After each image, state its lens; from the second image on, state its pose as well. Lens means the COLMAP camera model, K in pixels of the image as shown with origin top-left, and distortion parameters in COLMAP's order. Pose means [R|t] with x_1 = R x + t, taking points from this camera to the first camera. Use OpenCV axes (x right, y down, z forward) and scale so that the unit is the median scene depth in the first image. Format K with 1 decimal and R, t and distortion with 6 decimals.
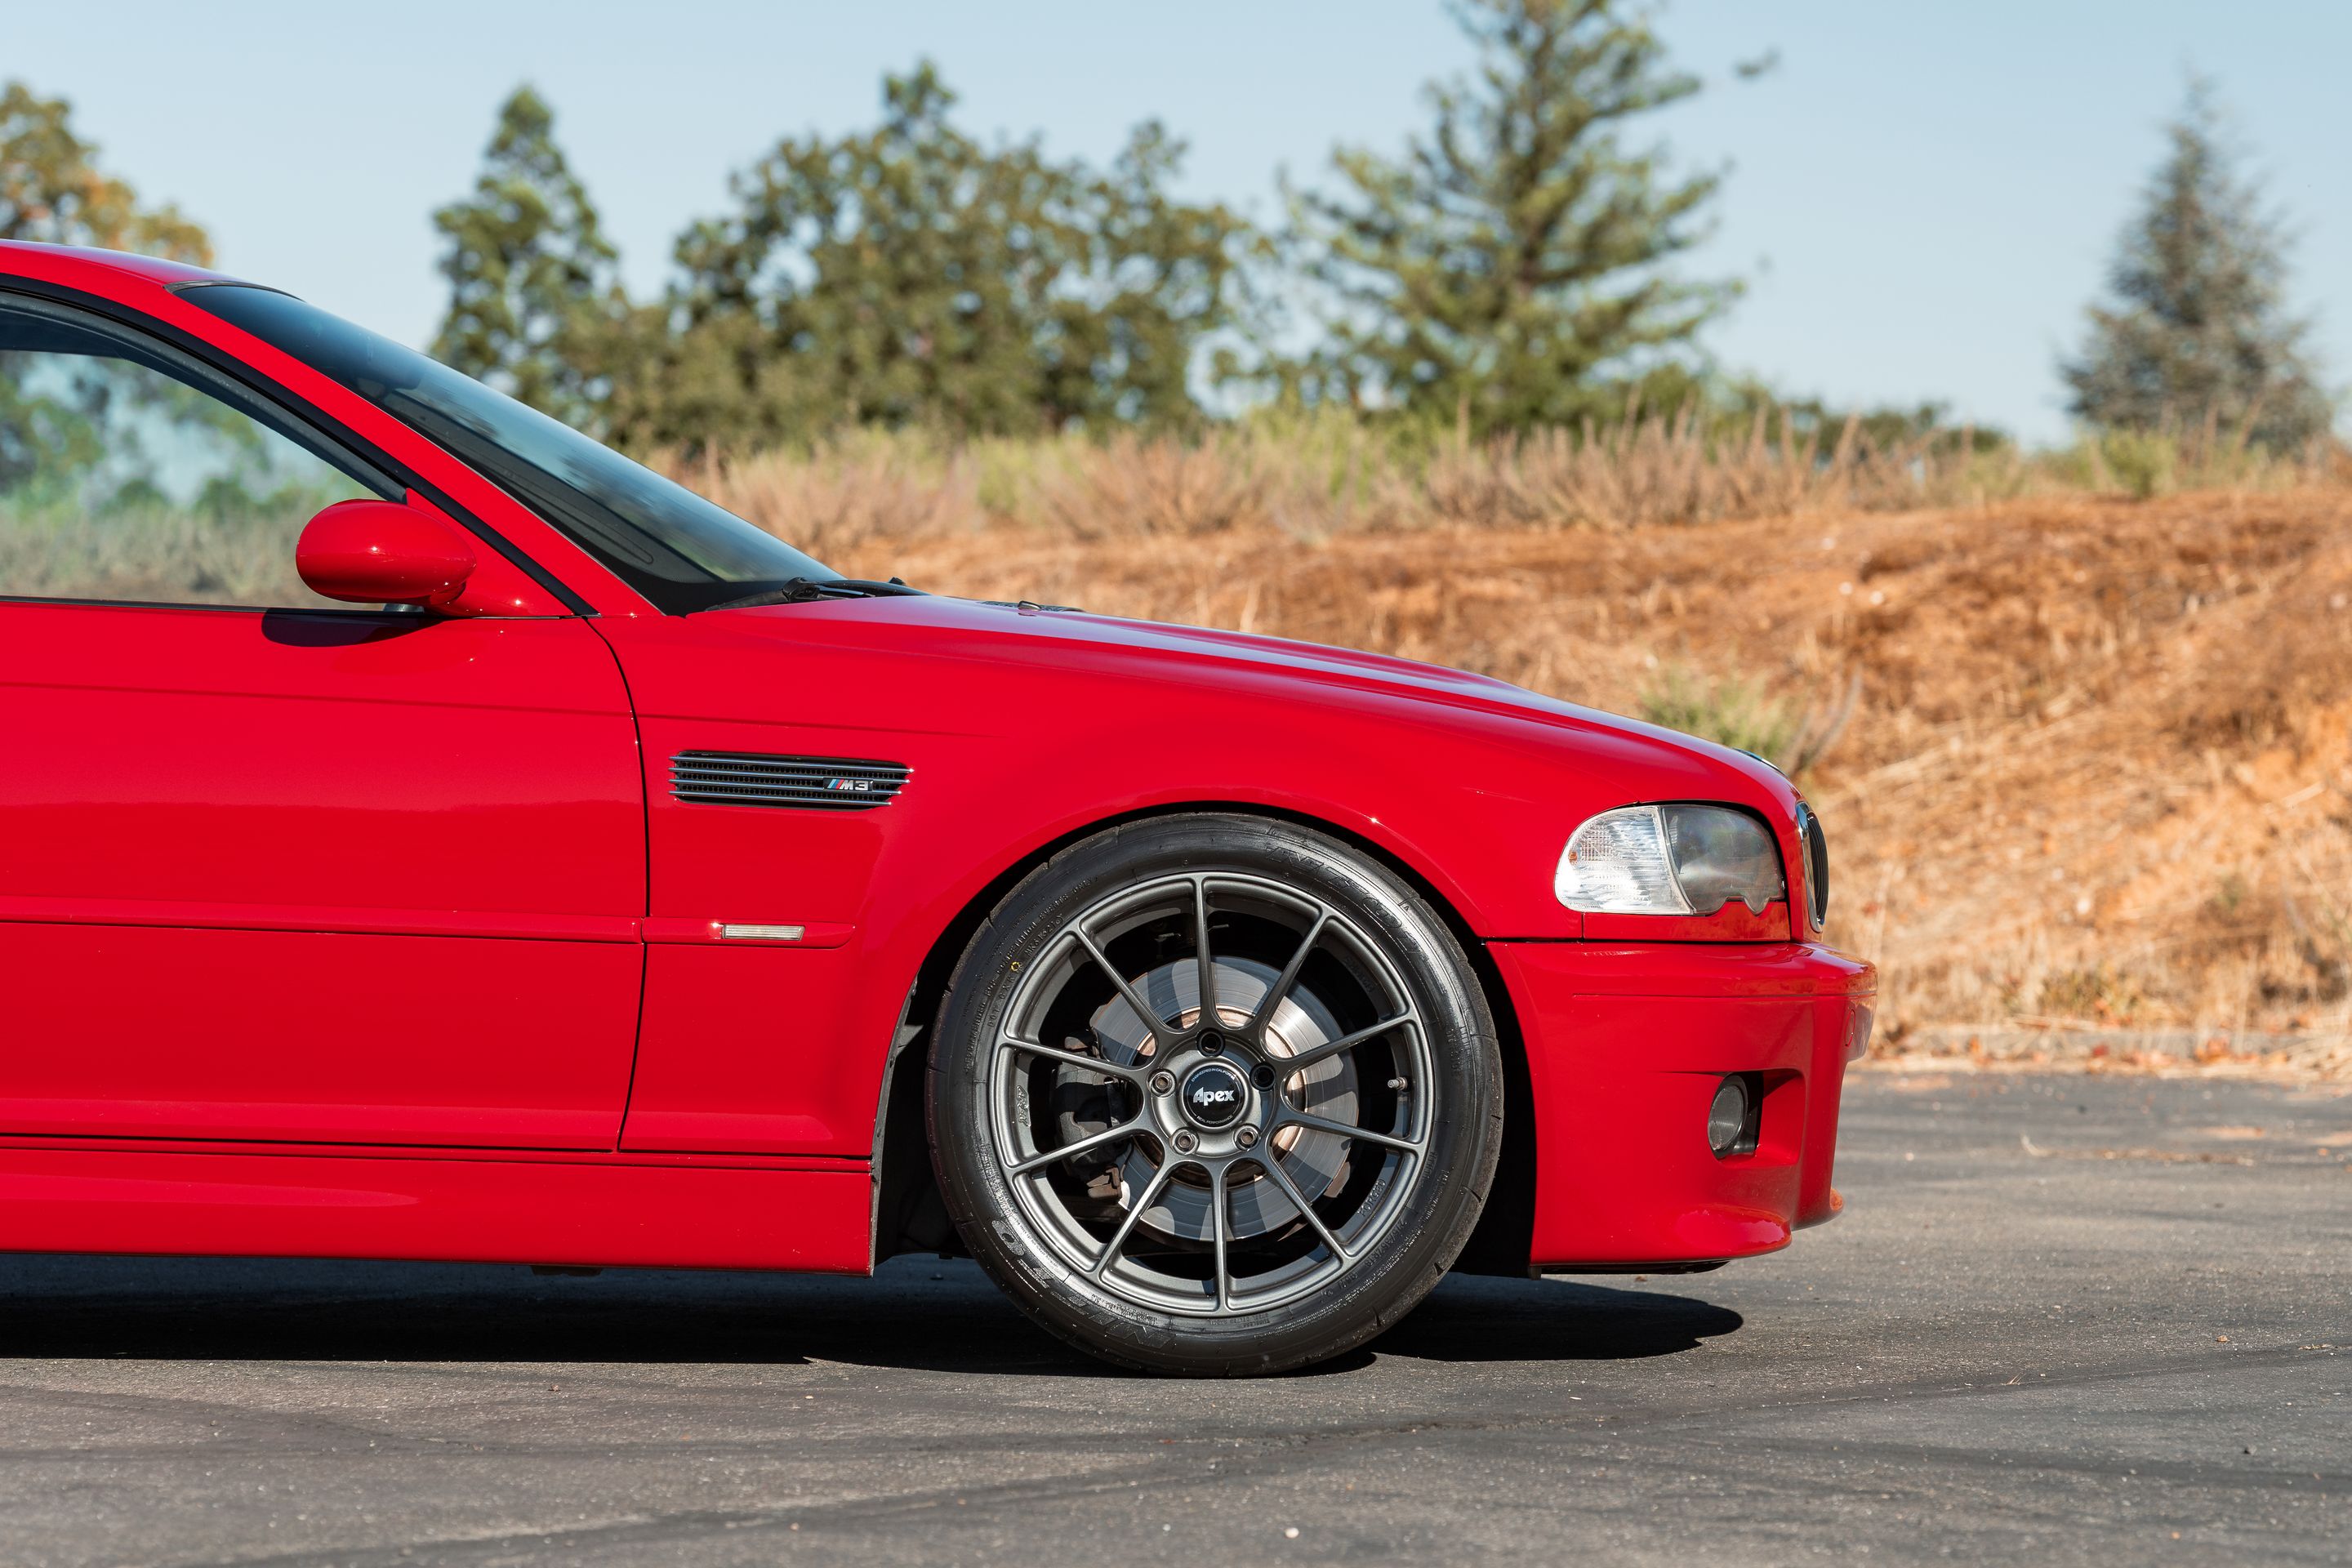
lens RADIAL K [[12594.9, 0, 1175.5], [0, 12594.9, 785.5], [0, 0, 1]] dist [-0.030104, 0.000000]
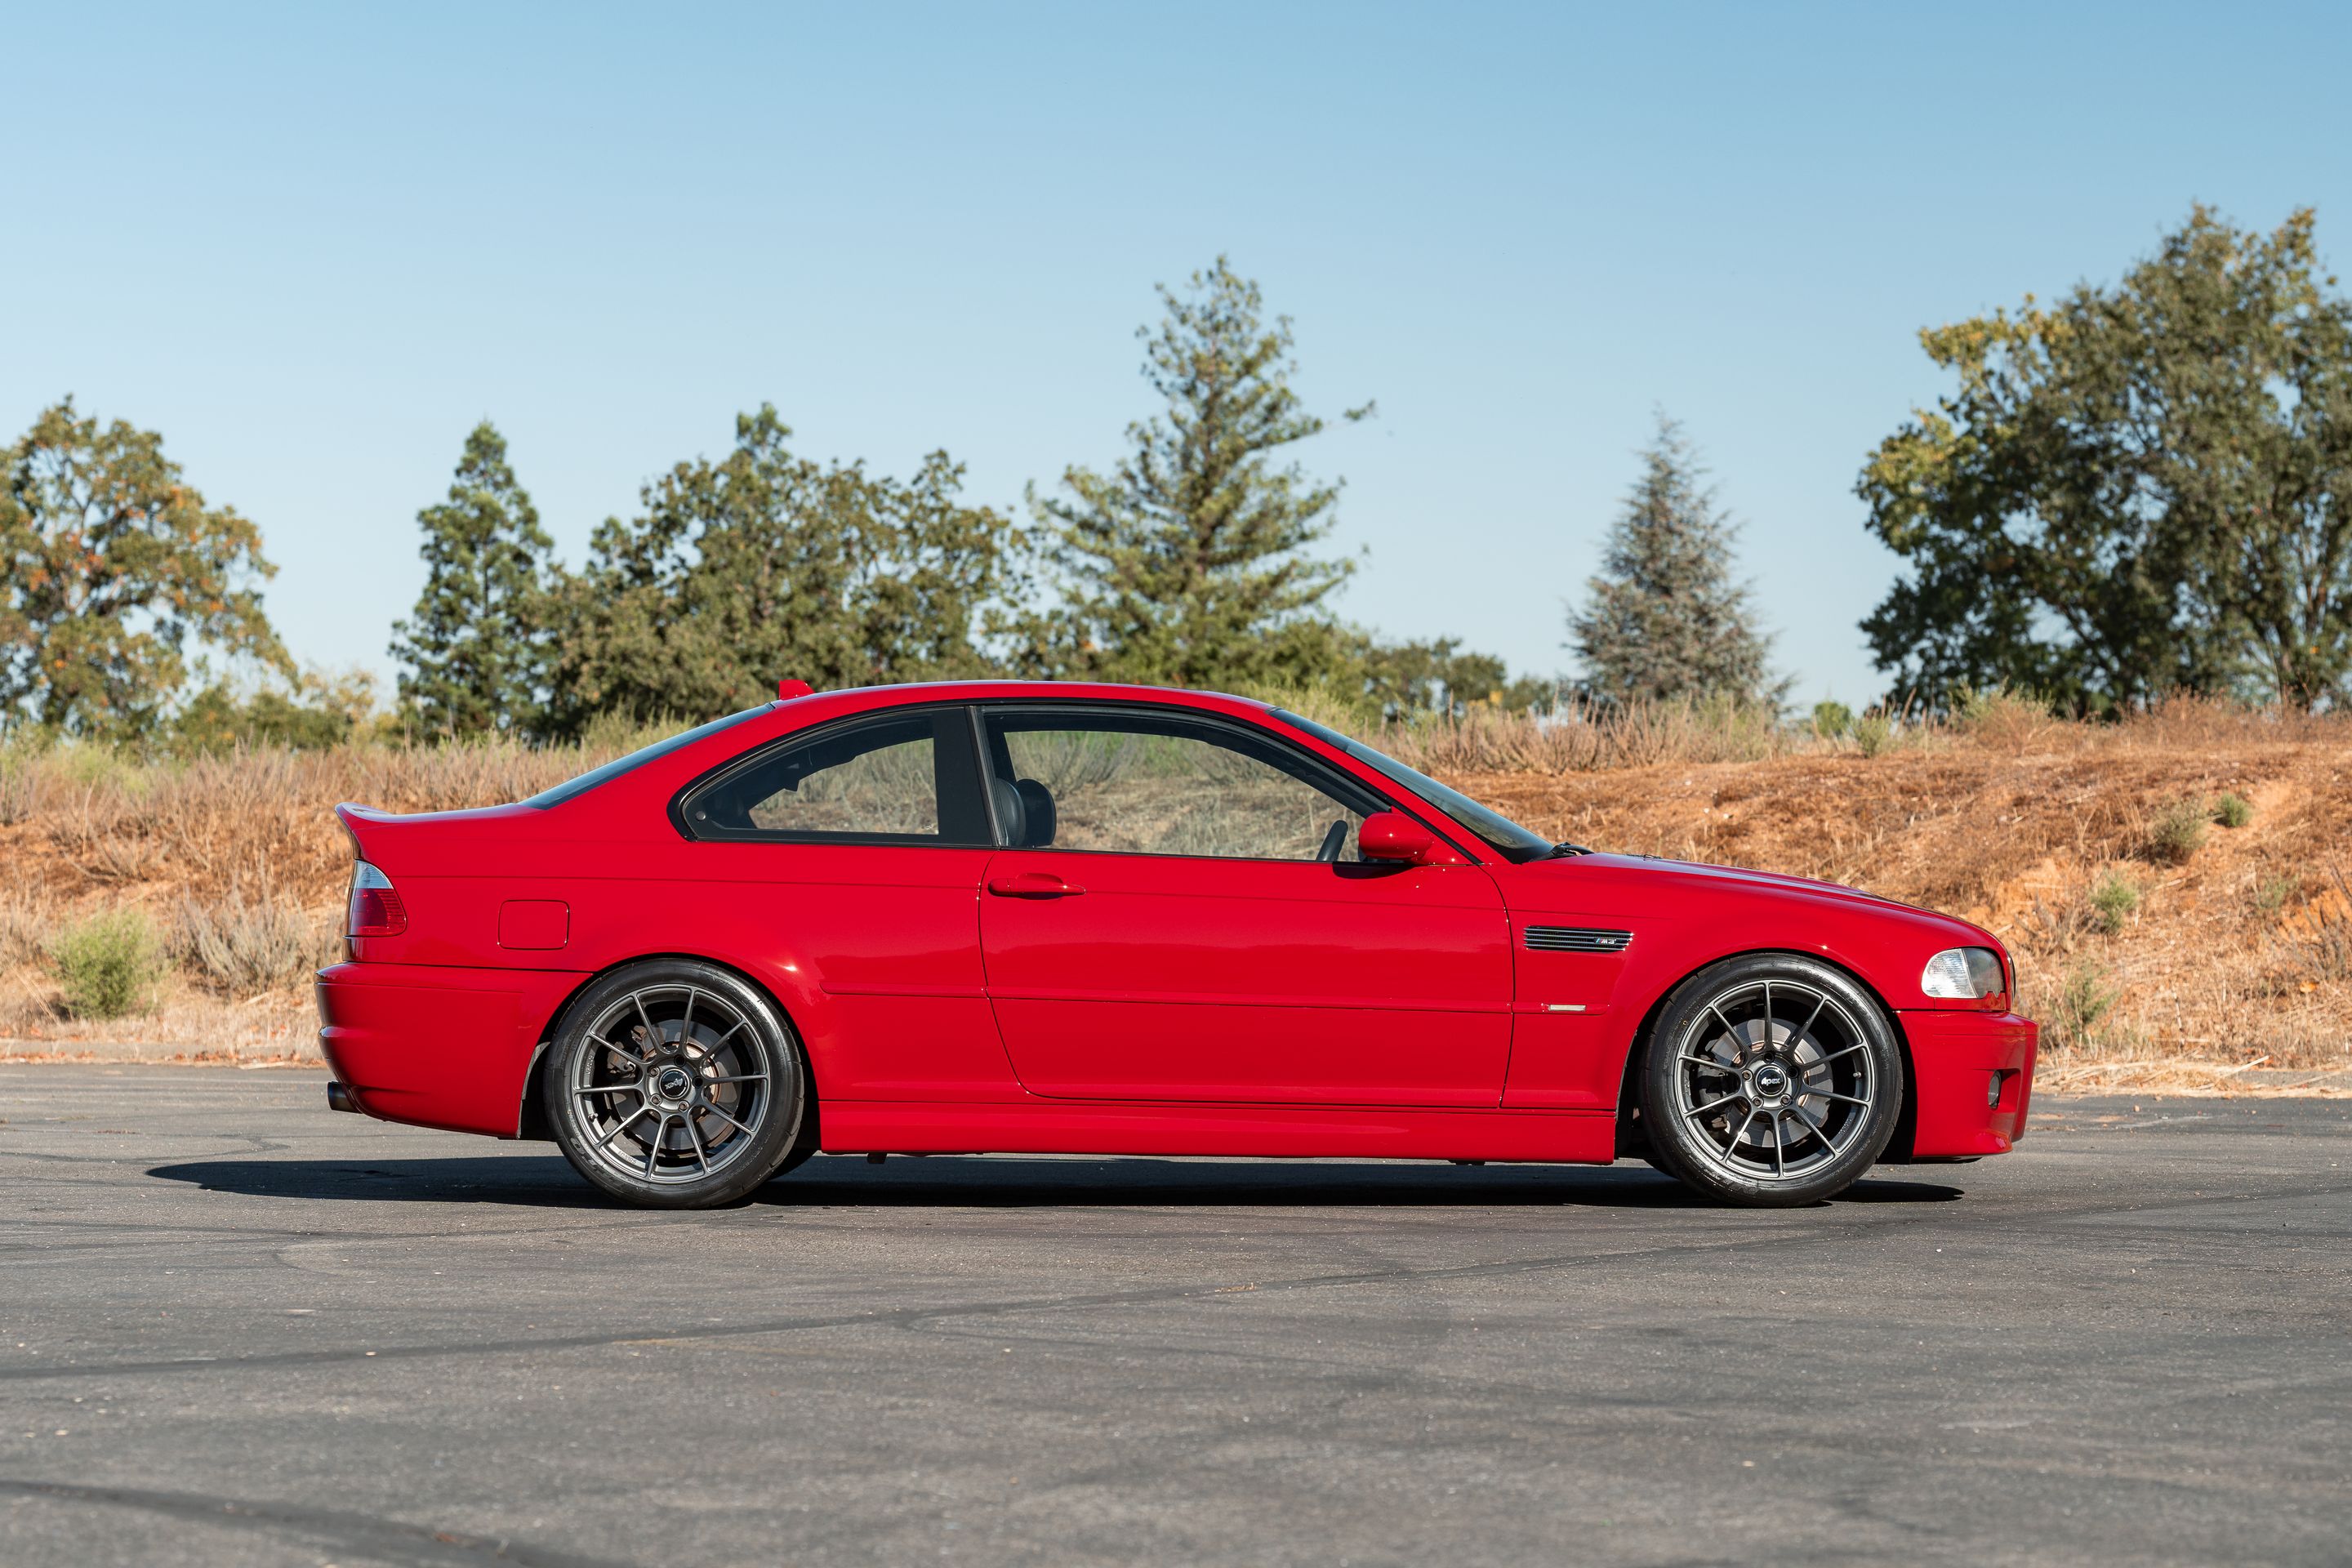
lens RADIAL K [[12594.9, 0, 1176.7], [0, 12594.9, 784.3], [0, 0, 1]] dist [-0.030104, 0.000000]
pose [[0.995610, -0.002631, 0.093561, -0.108872], [0.003390, 0.999963, -0.007959, -0.003620], [-0.093537, 0.008241, 0.995582, -0.421931]]
